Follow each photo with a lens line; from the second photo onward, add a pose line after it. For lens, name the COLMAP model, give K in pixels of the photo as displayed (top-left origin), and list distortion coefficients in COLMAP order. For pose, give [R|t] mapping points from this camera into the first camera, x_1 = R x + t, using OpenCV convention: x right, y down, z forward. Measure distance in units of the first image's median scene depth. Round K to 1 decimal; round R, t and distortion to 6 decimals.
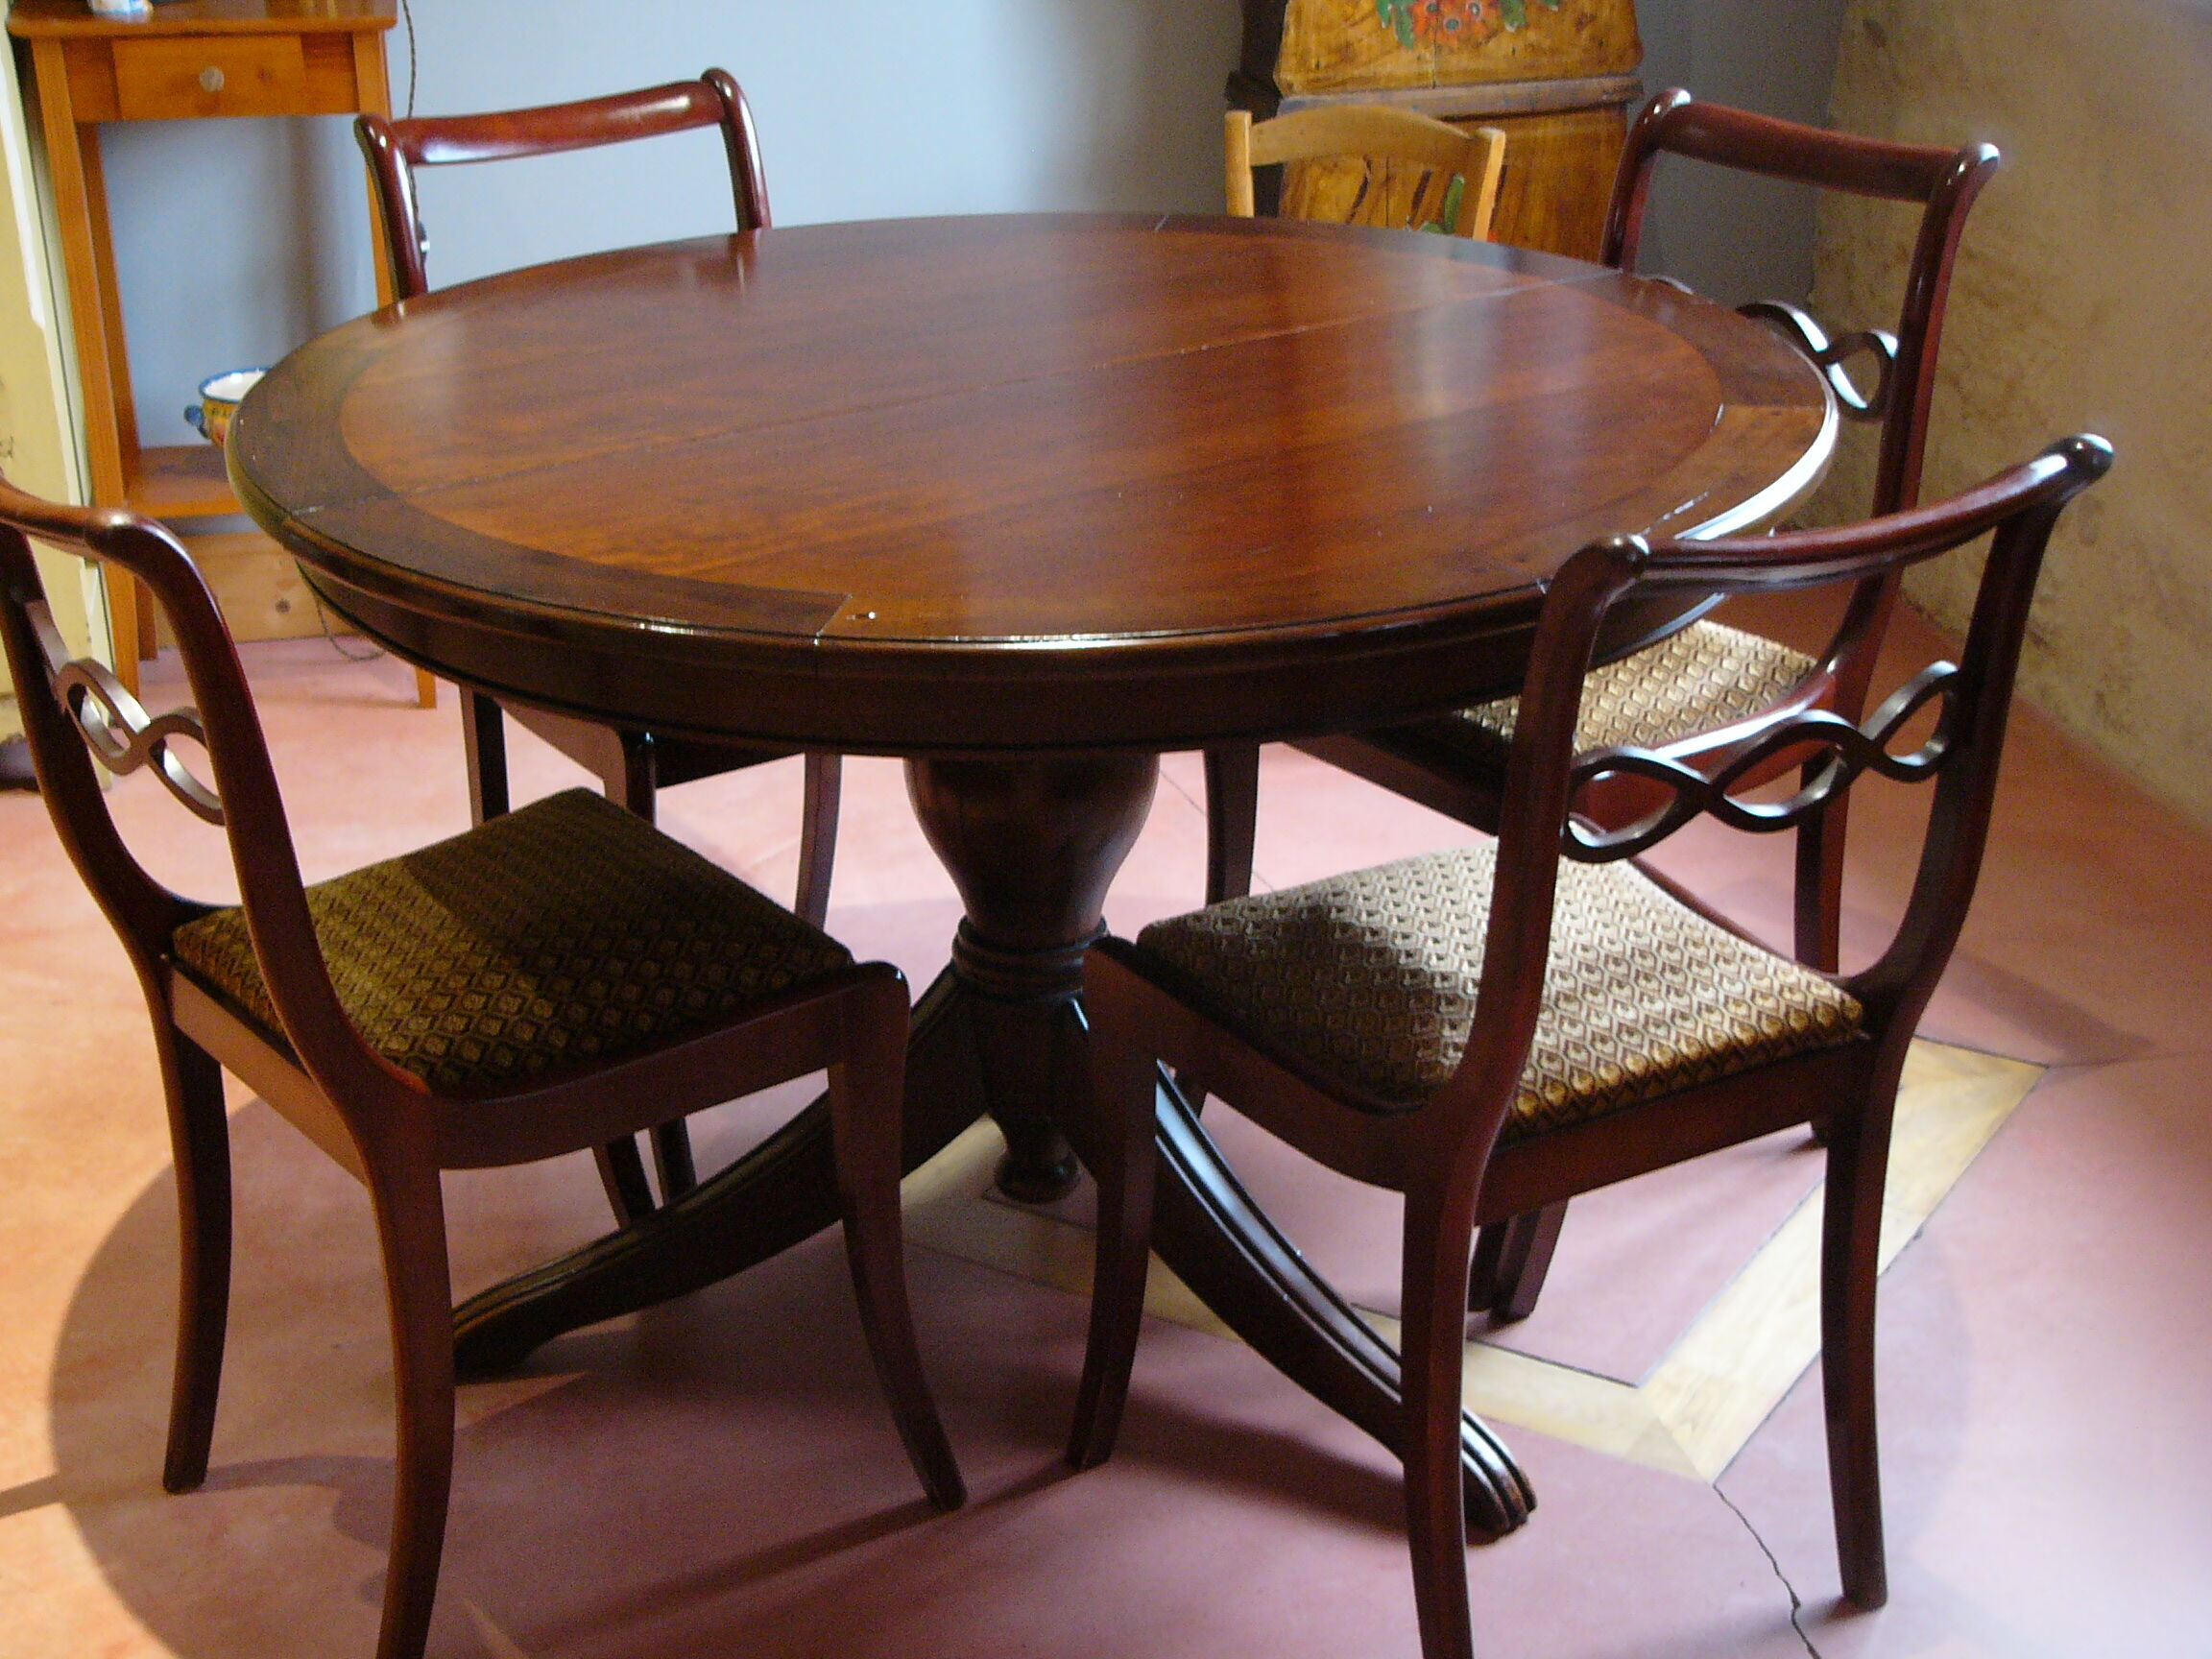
lens RADIAL K [[3446.7, 0, 1106.0], [0, 3446.7, 829.5], [0, 0, 1]] dist [-0.003544, 0.750520]
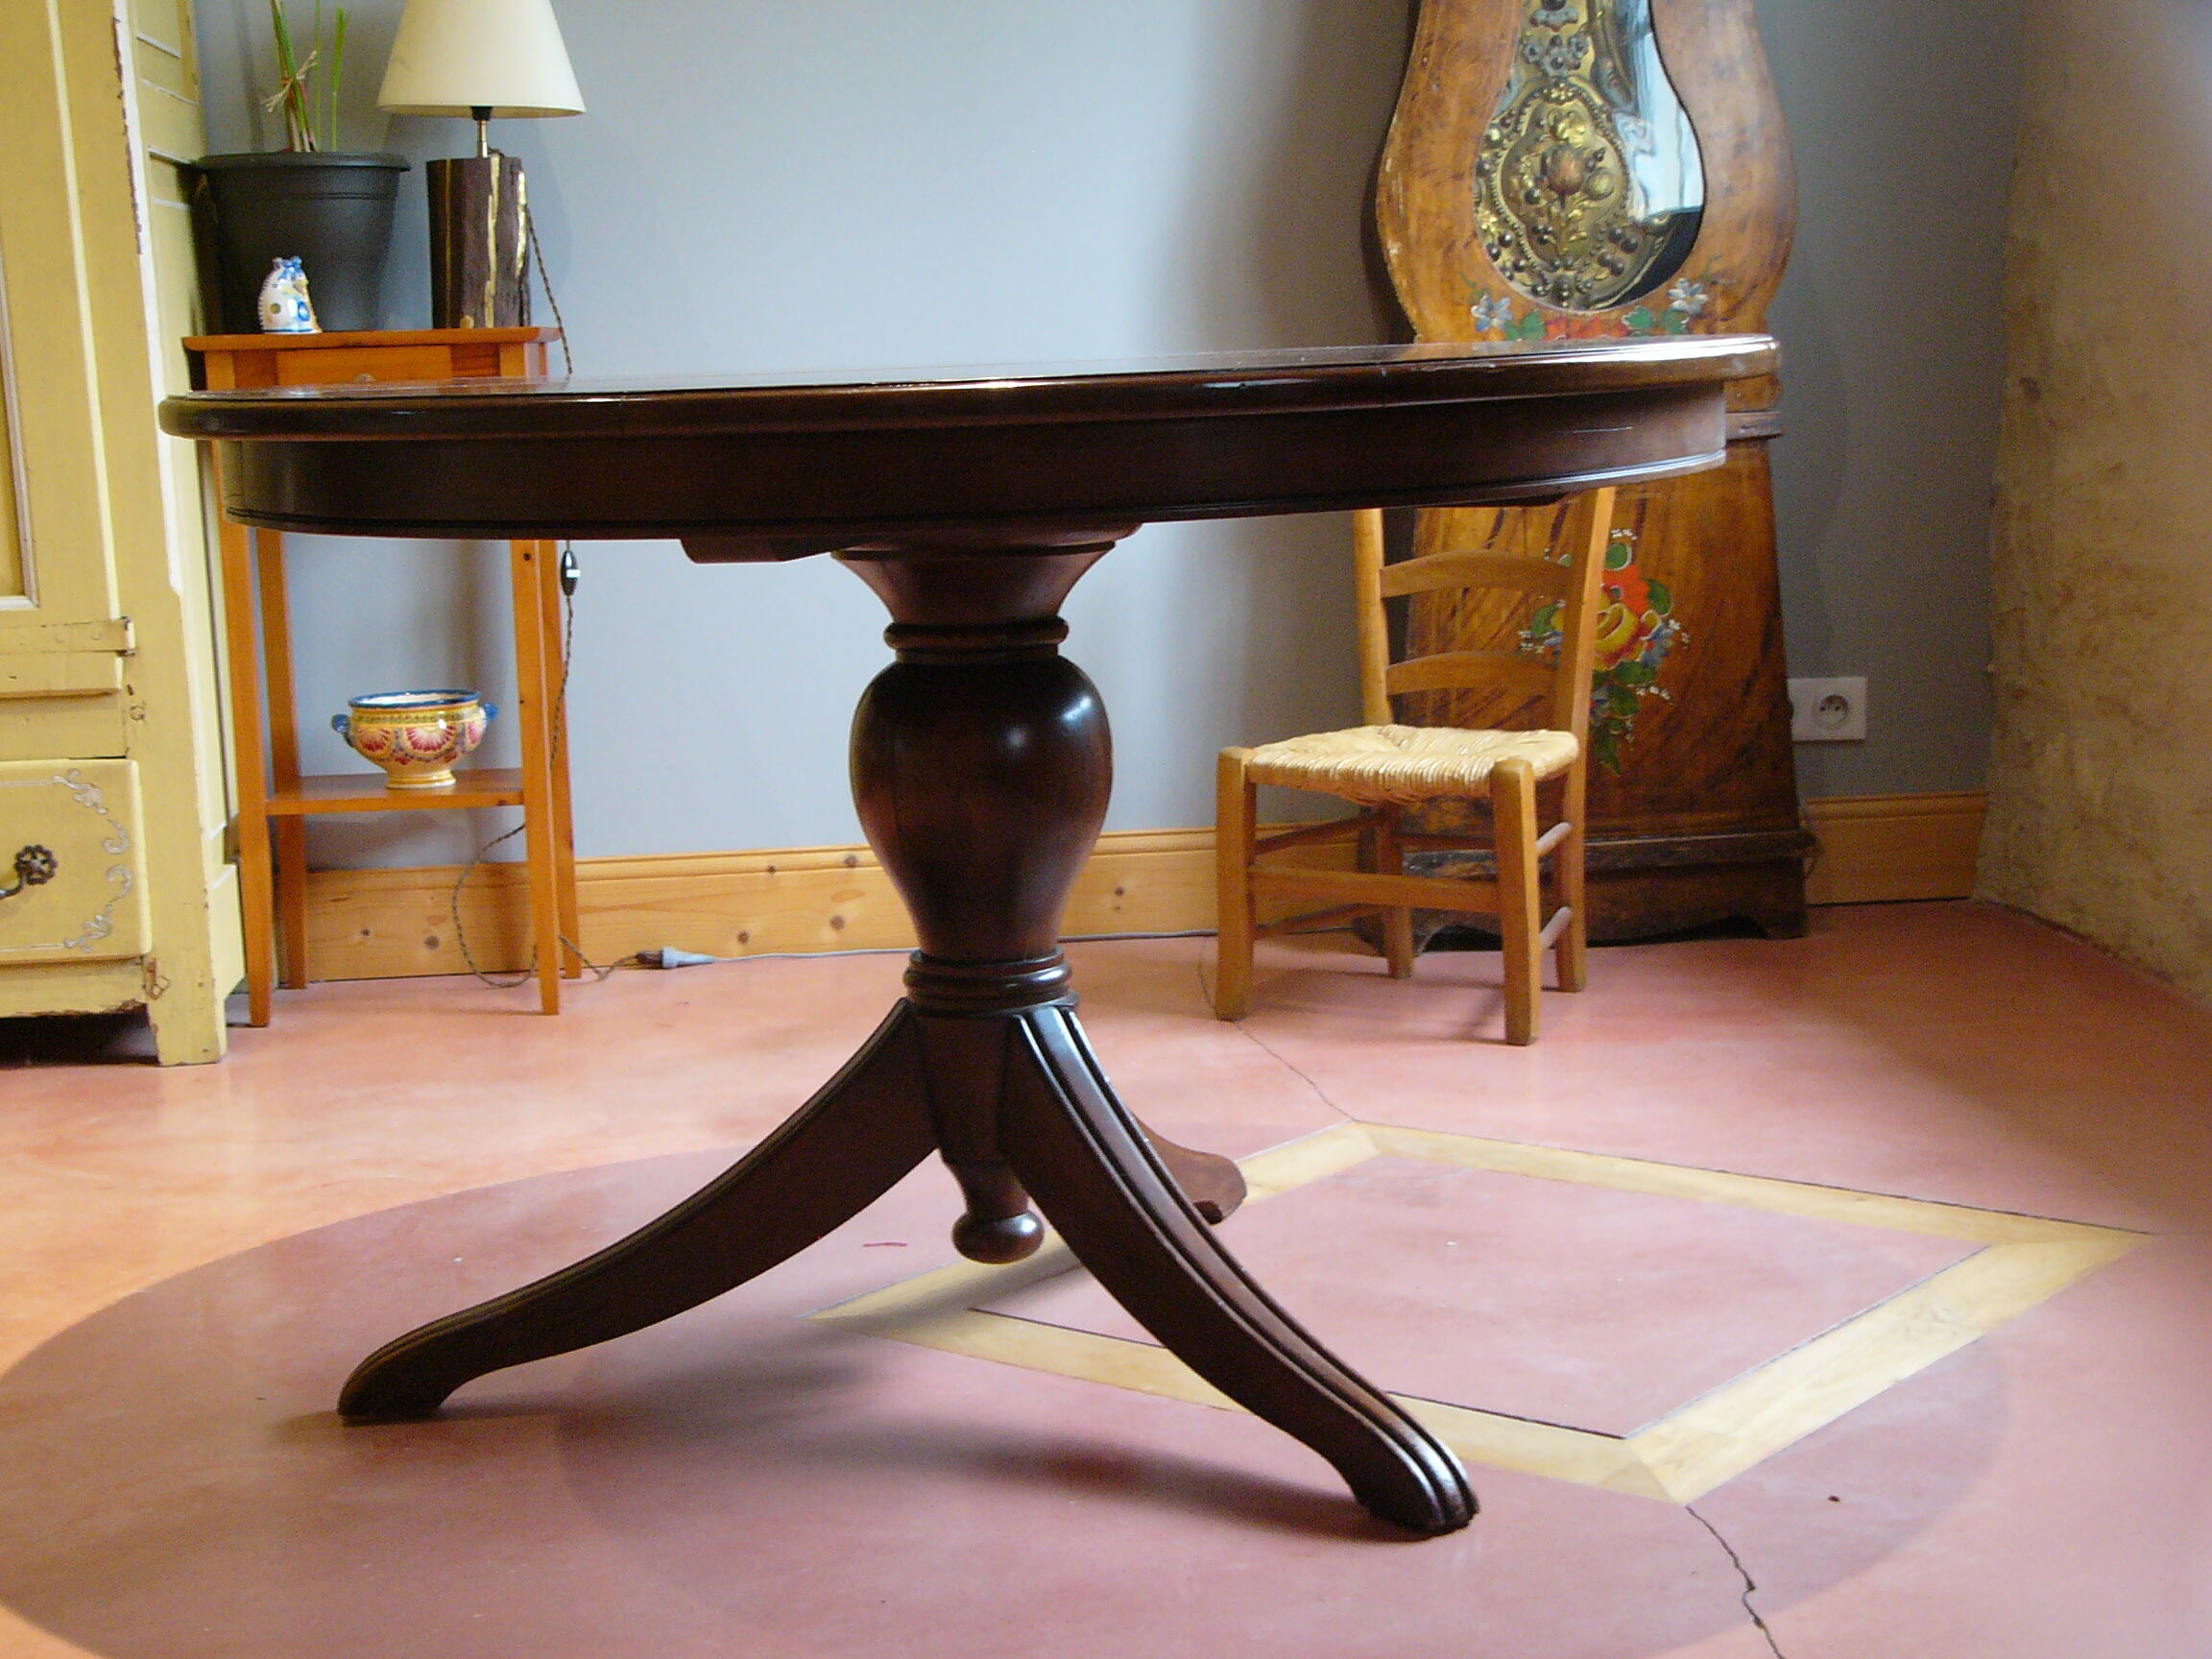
lens RADIAL K [[3446.7, 0, 1106.0], [0, 3446.7, 829.5], [0, 0, 1]] dist [-0.003544, 0.750520]
pose [[0.992395, -0.008587, -0.122797, 0.088292], [-0.021176, 0.970785, -0.239017, 0.151701], [0.121262, 0.239799, 0.963220, 0.046336]]
